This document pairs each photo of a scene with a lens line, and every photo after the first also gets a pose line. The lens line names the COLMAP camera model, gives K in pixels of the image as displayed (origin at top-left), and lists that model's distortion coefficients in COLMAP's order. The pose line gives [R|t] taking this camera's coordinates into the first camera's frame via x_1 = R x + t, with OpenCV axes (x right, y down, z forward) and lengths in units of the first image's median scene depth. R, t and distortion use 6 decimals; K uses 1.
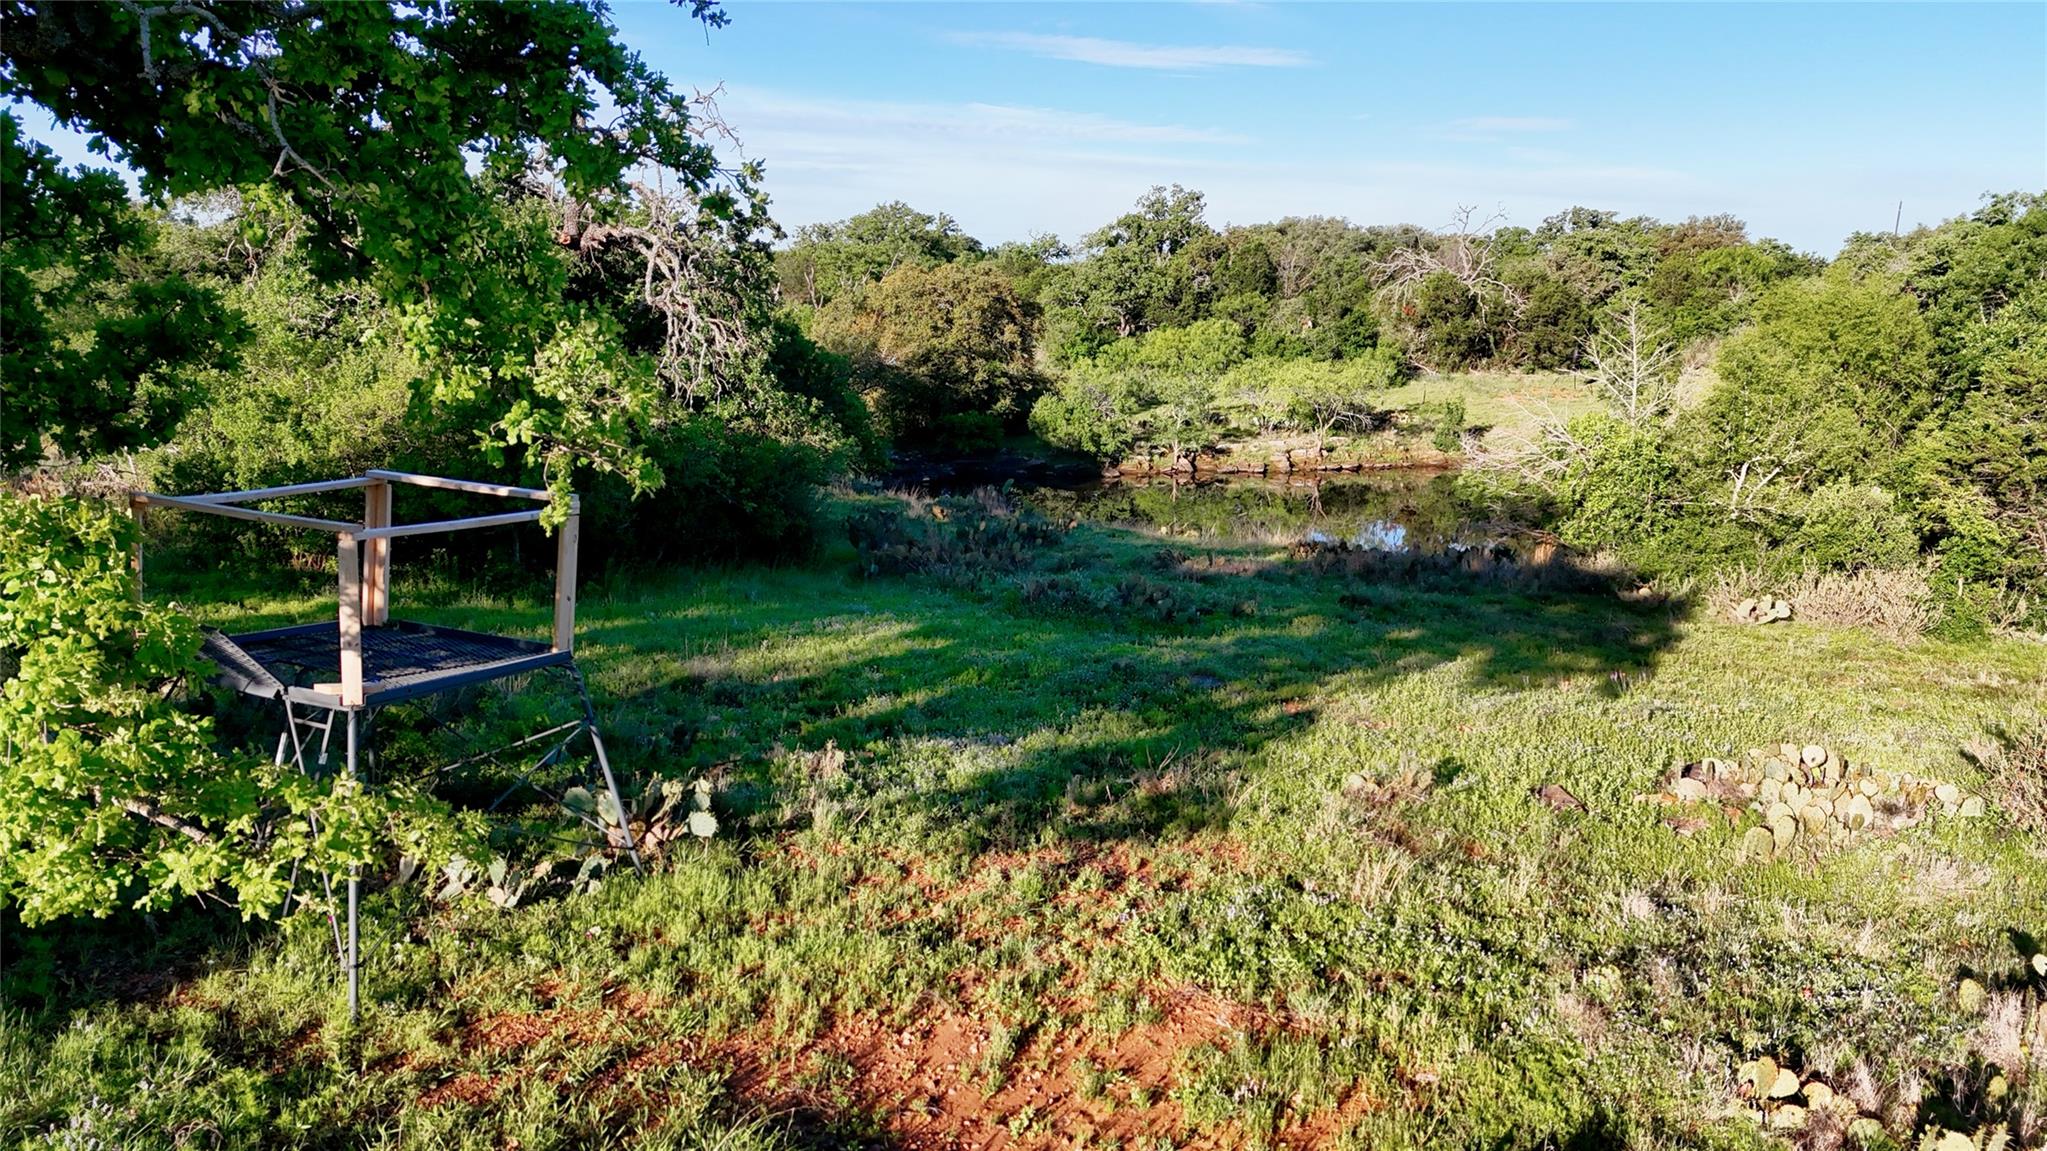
lens RADIAL K [[1532.5, 0, 1022.8], [0, 1532.5, 576.2], [0, 0, 1]] dist [0.045928, -0.003283]
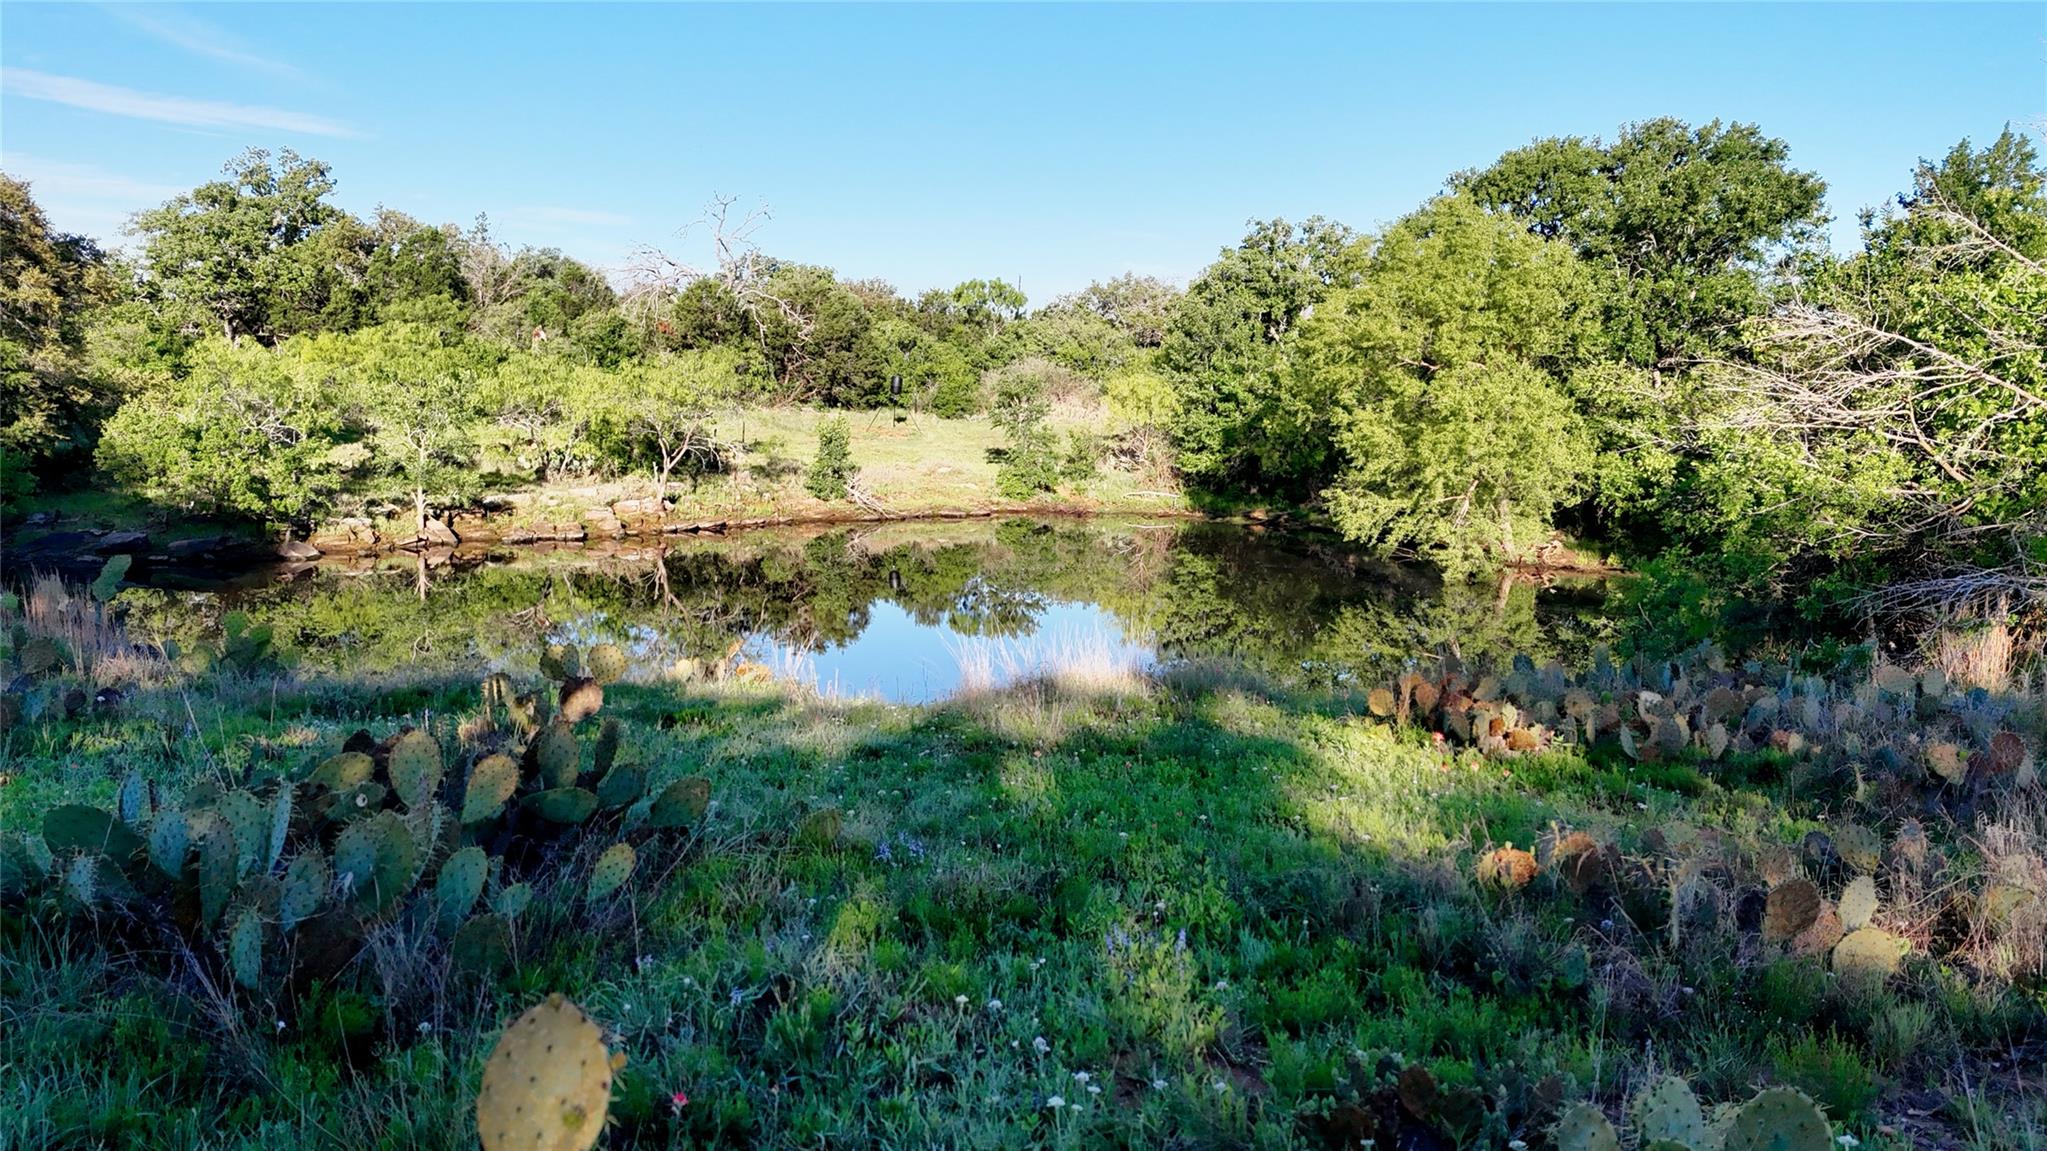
lens RADIAL K [[1532.5, 0, 1029.4], [0, 1532.5, 570.8], [0, 0, 1]] dist [0.045928, -0.003283]
pose [[0.836061, -0.058295, 0.545530, -0.019809], [0.092189, 0.995128, -0.034947, -0.018775], [-0.540835, 0.079510, 0.837362, 0.405053]]
